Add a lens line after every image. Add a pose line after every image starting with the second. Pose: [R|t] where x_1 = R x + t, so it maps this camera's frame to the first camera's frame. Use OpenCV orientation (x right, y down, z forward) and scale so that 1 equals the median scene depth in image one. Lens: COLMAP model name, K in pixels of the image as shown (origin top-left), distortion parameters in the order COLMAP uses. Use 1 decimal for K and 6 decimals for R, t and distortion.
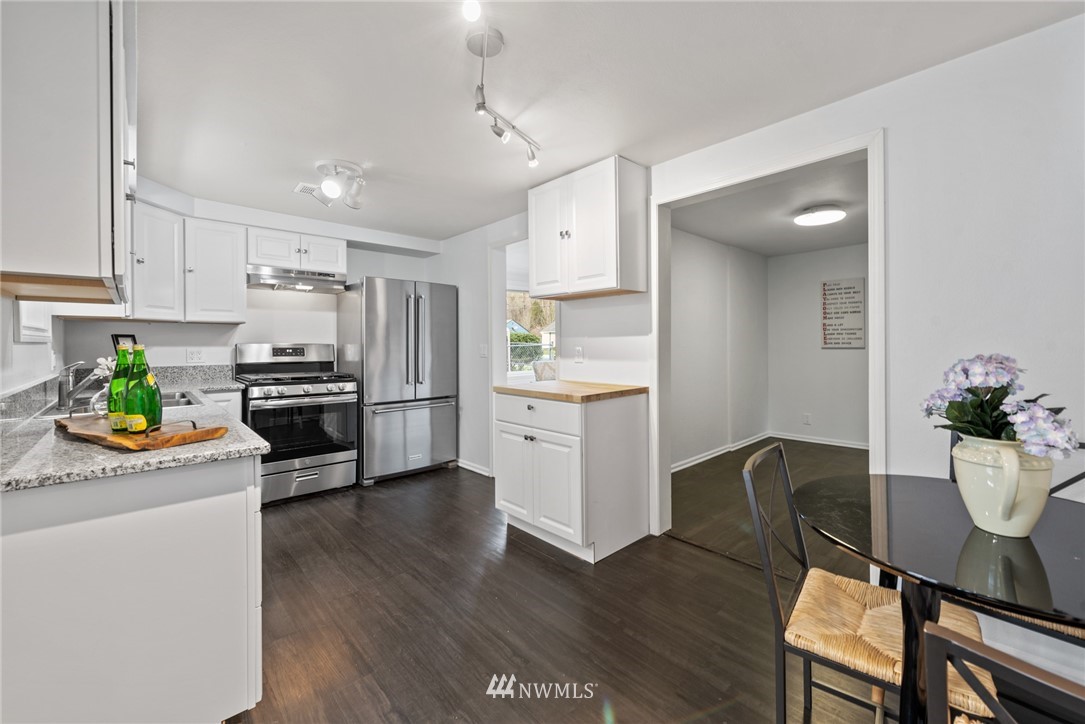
lens RADIAL K [[443.6, 0, 540.4], [0, 443.6, 344.0], [0, 0, 1]] dist [0.000437, 0.000092]
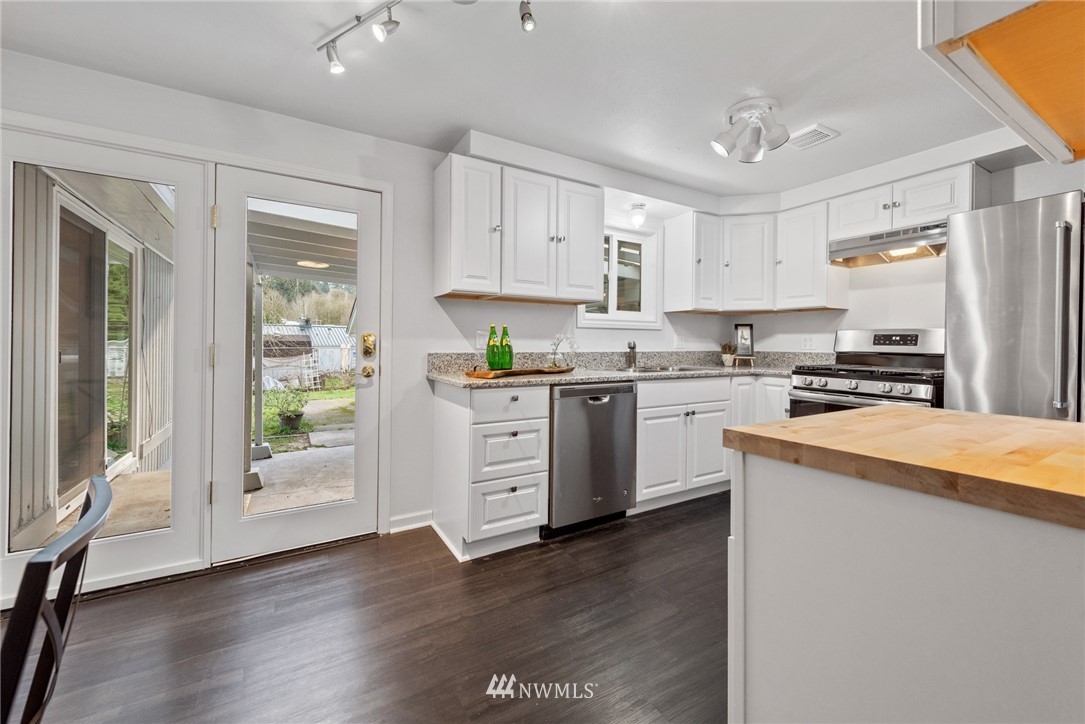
lens RADIAL K [[428.7, 0, 538.6], [0, 428.7, 348.2], [0, 0, 1]] dist [0.001863, 0.000076]
pose [[-0.201143, 0.015843, -0.979434, 0.326217], [-0.007212, 0.999818, 0.017654, 0.026497], [0.979535, 0.010615, -0.200992, 0.604805]]
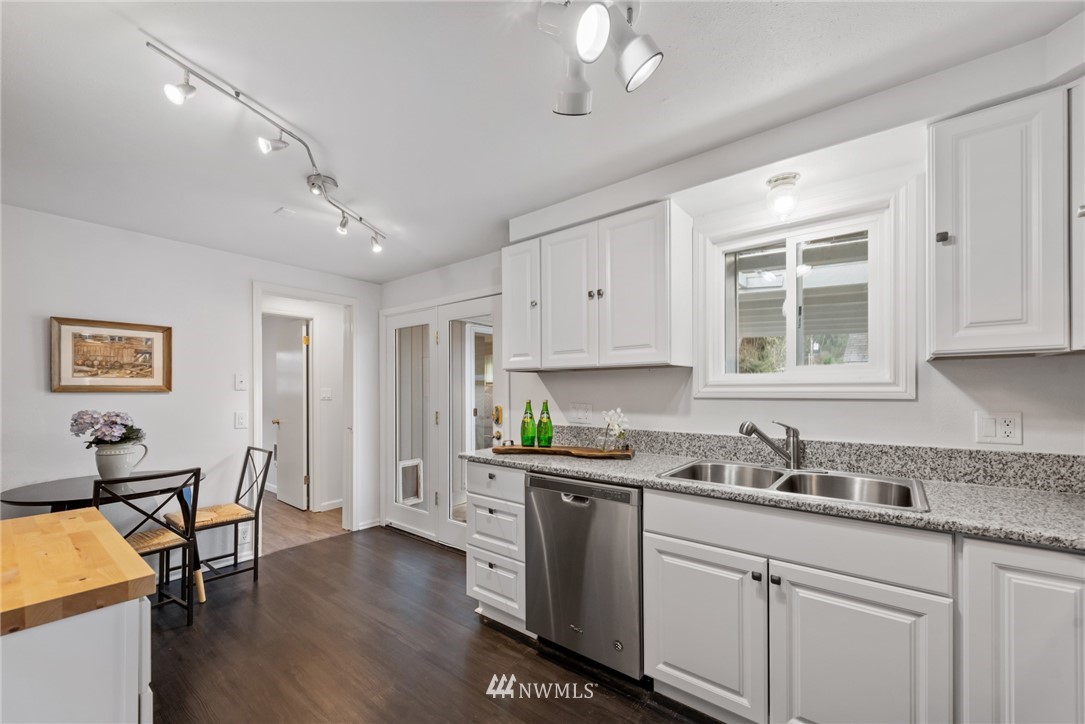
lens RADIAL K [[432.7, 0, 543.9], [0, 432.7, 387.9], [0, 0, 1]] dist [0.000790, -0.000077]
pose [[-0.987243, 0.013417, -0.158654, -0.348195], [0.013218, 0.999910, 0.002308, -0.028353], [0.158671, 0.000182, -0.987331, 1.173020]]
